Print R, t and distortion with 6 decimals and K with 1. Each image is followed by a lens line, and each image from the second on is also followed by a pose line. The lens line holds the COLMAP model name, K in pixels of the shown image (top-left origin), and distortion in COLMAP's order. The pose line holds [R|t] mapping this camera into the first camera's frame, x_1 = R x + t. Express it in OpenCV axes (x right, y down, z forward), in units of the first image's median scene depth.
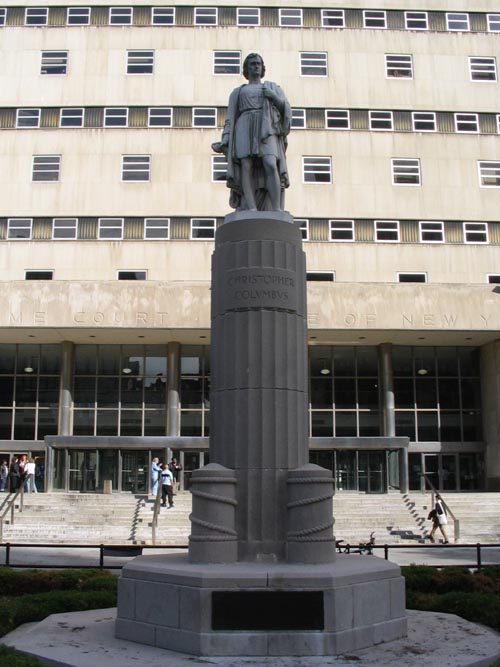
lens RADIAL K [[756.8, 0, 231.0], [0, 756.8, 330.2], [0, 0, 1]] dist [-0.115060, 0.000000]
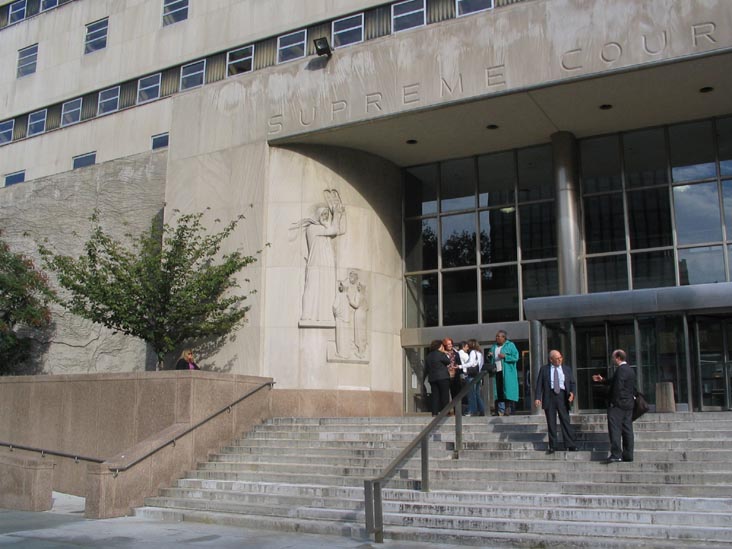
lens RADIAL K [[782.6, 0, 368.8], [0, 782.6, 276.6], [0, 0, 1]] dist [-0.109316, 0.000000]
pose [[0.863912, -0.090447, -0.495455, -0.079298], [0.102368, 0.994742, -0.003096, 0.112934], [0.493130, -0.048044, 0.868628, 0.490519]]
